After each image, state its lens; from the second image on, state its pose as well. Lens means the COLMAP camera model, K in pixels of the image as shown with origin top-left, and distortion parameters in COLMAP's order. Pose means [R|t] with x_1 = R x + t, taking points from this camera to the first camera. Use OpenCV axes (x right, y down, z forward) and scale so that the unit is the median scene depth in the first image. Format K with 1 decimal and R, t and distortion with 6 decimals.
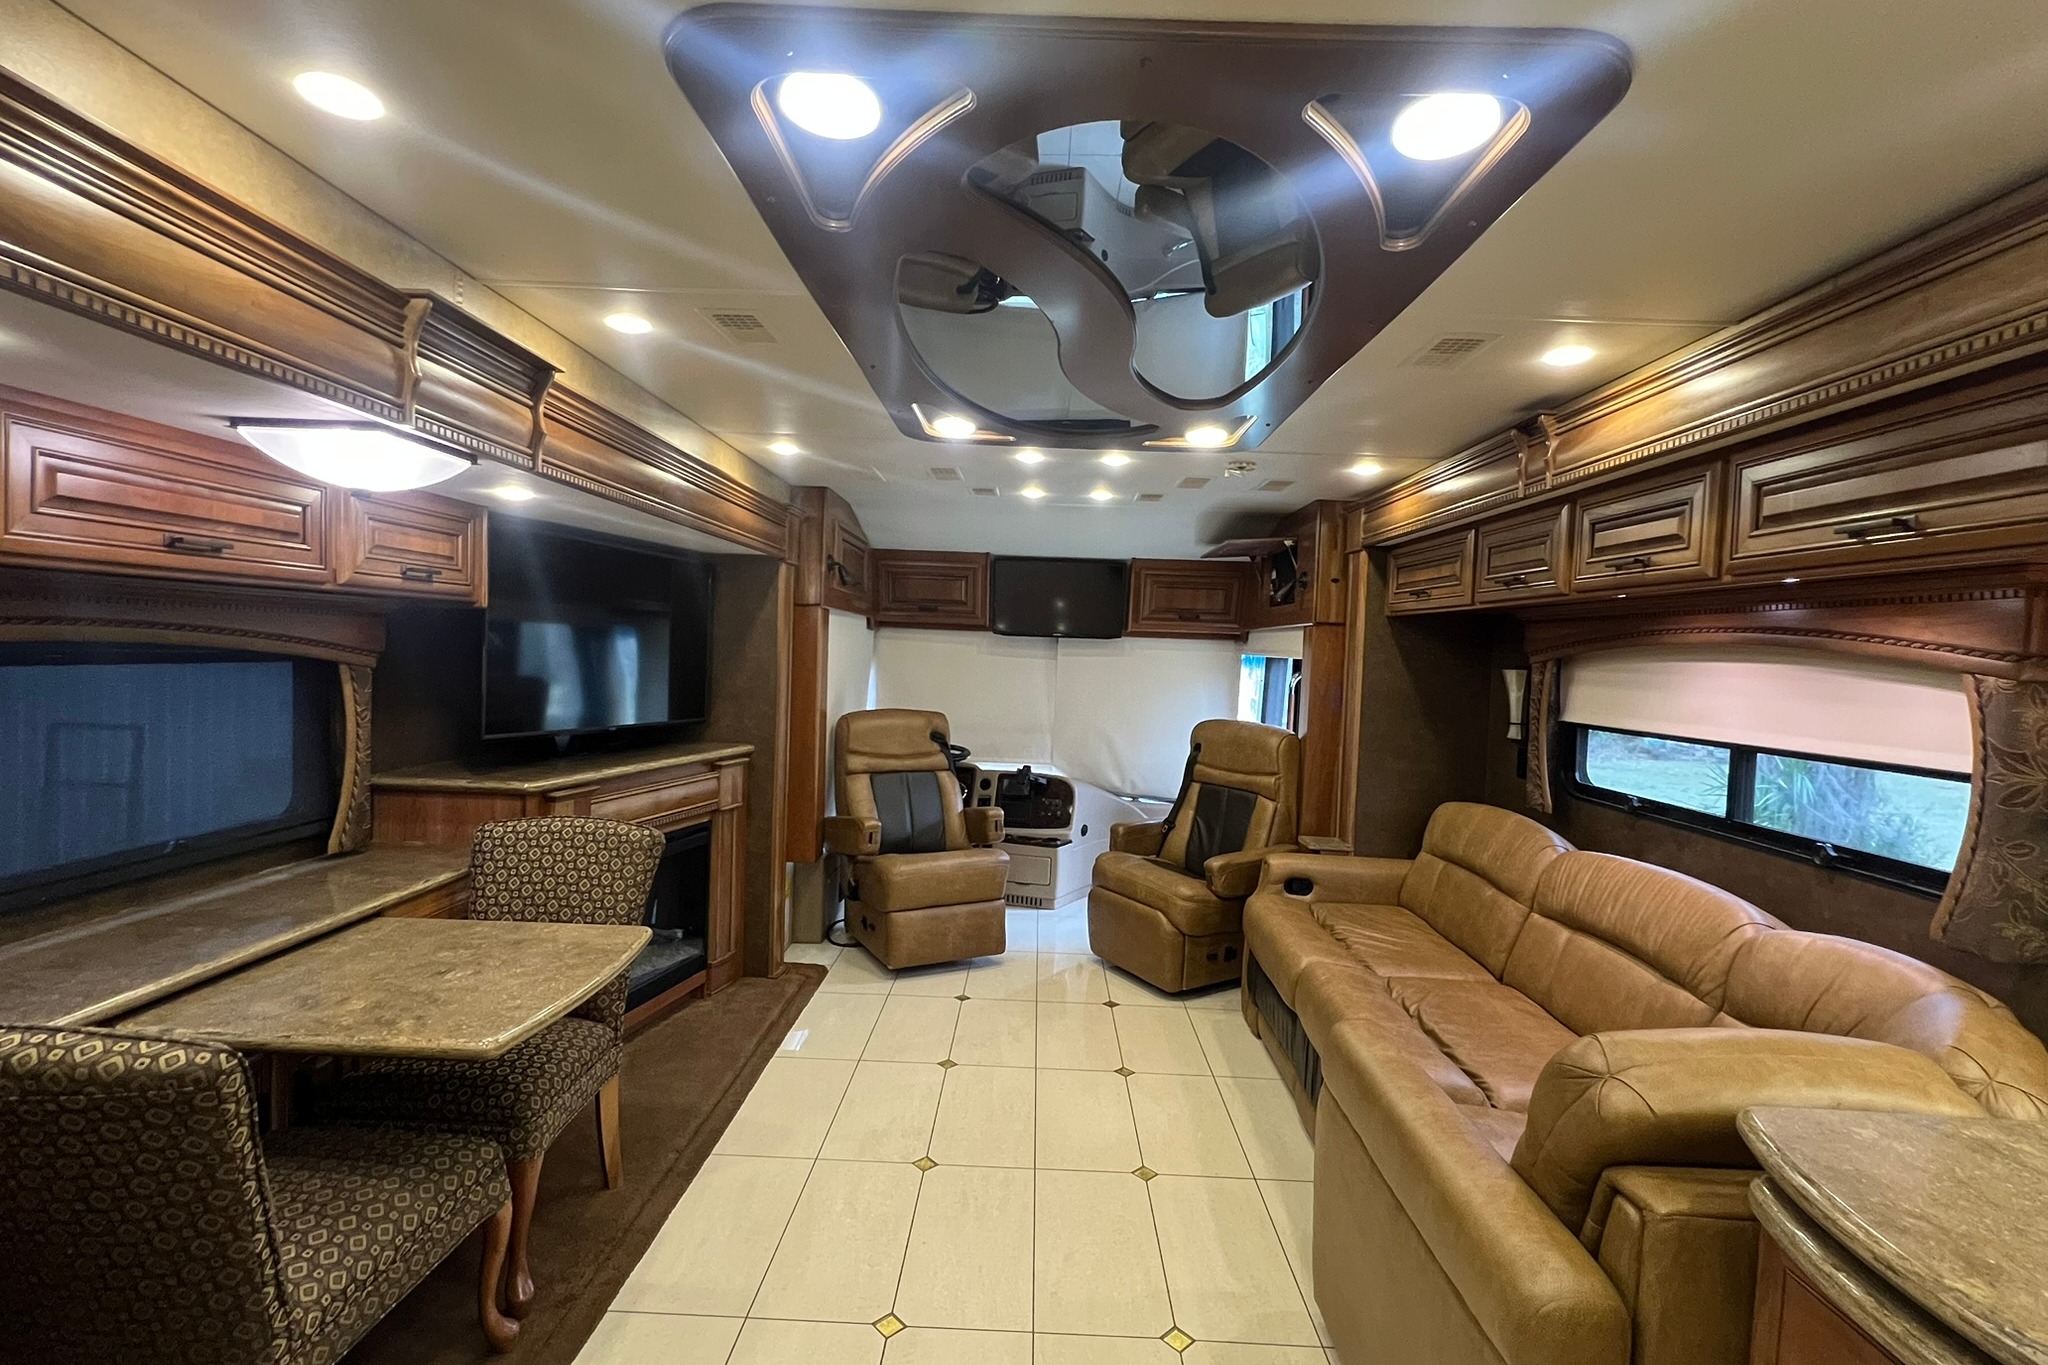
lens RADIAL K [[923.8, 0, 1022.2], [0, 923.8, 686.2], [0, 0, 1]] dist [0.002425, 0.000608]
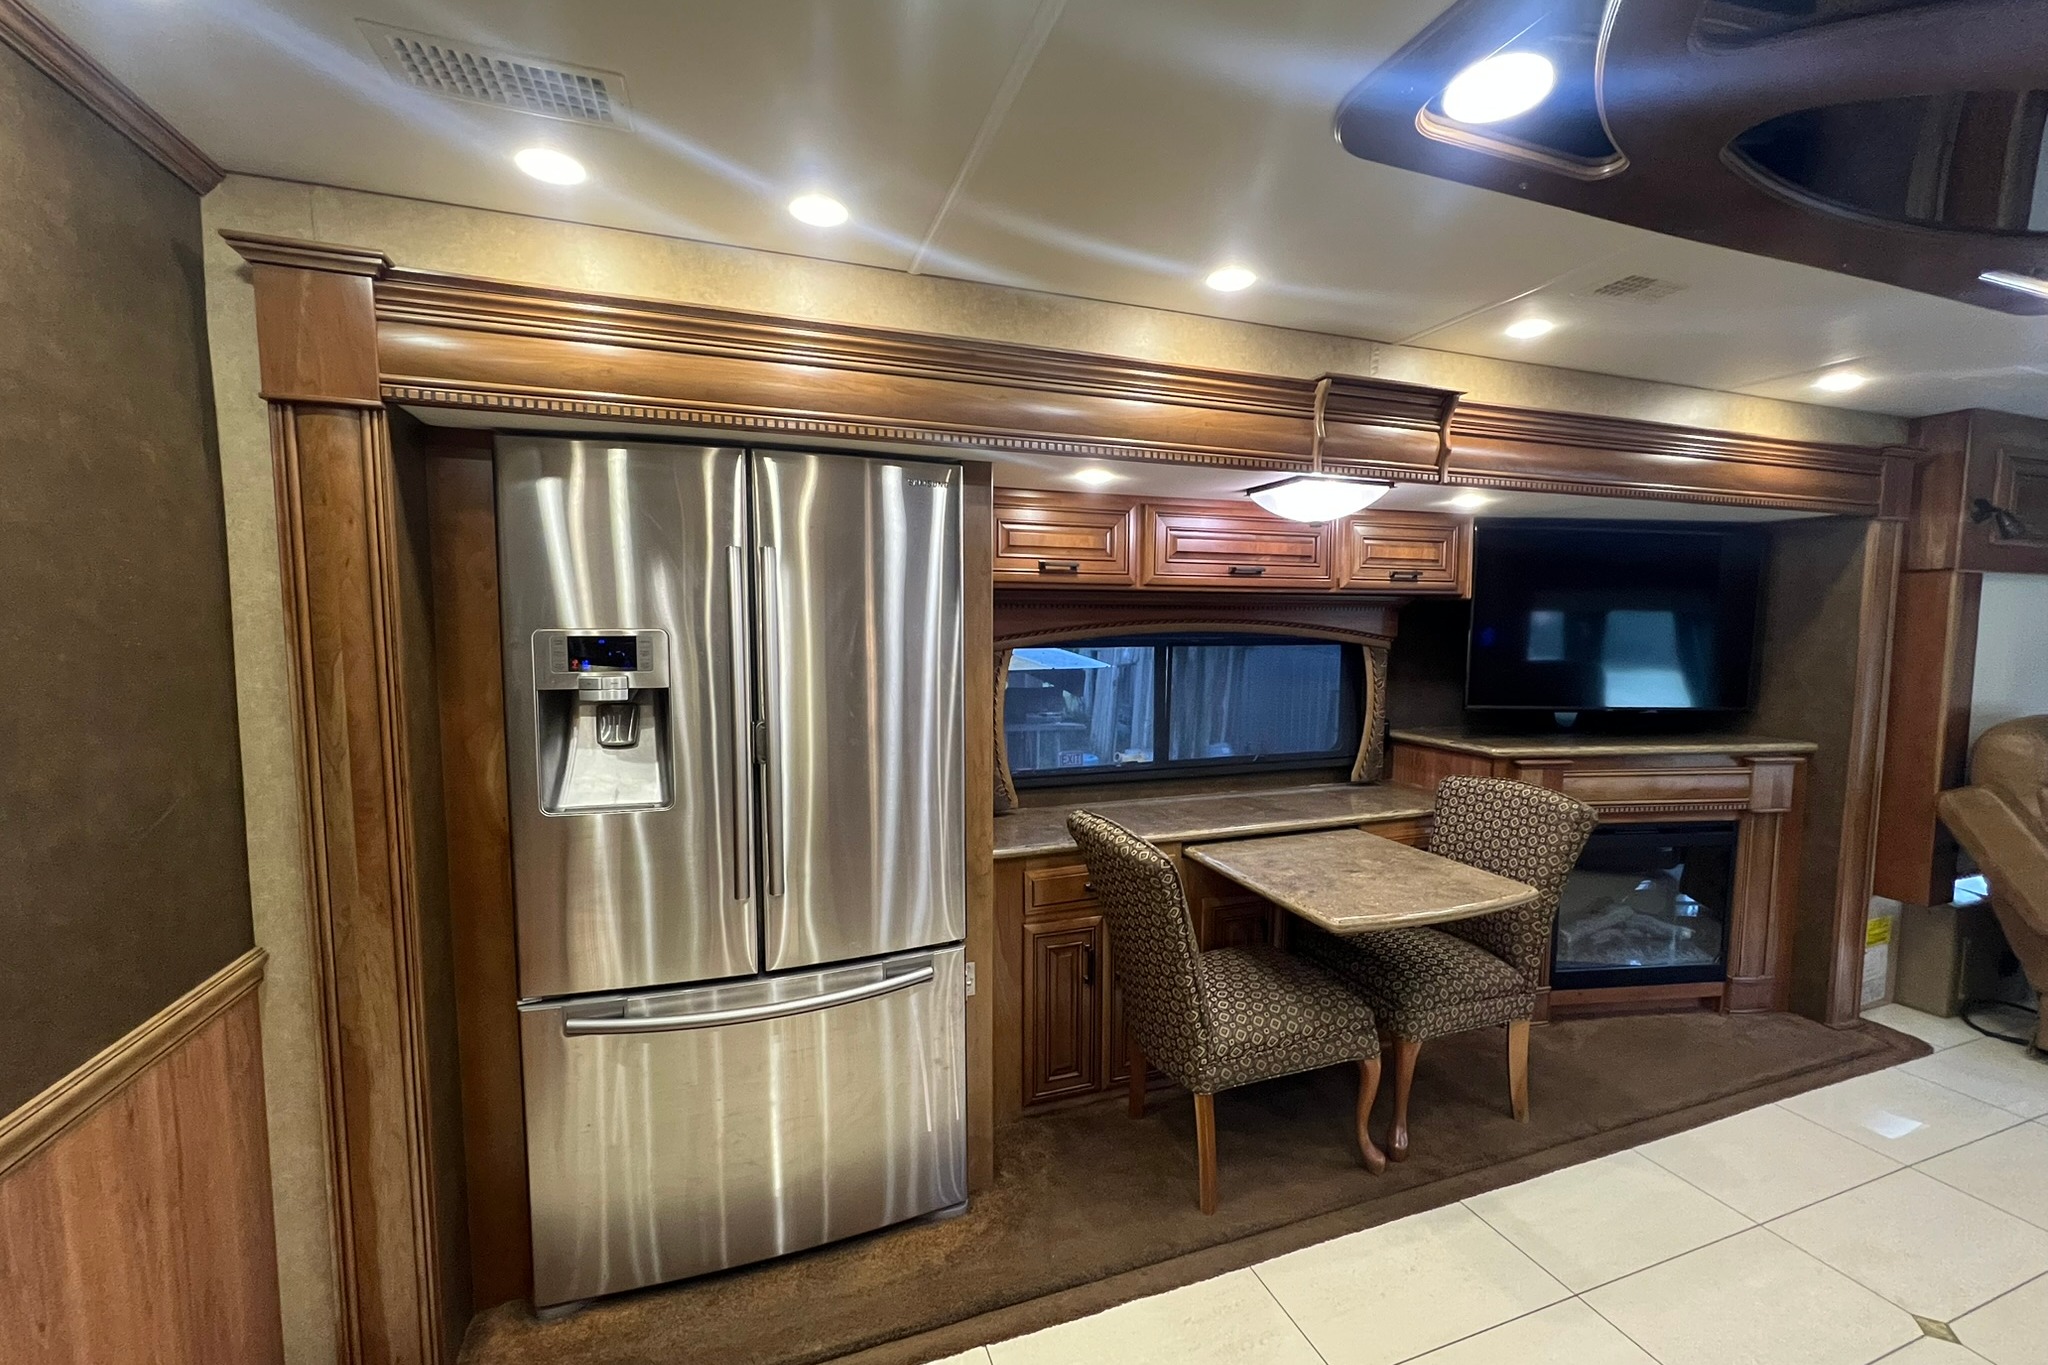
lens RADIAL K [[822.6, 0, 1024.2], [0, 822.6, 681.1], [0, 0, 1]] dist [0.001378, 0.000427]
pose [[0.350157, 0.032896, -0.936113, 0.246475], [-0.026815, 0.999326, 0.025087, 0.011613], [0.936307, 0.016318, 0.350803, 0.096670]]
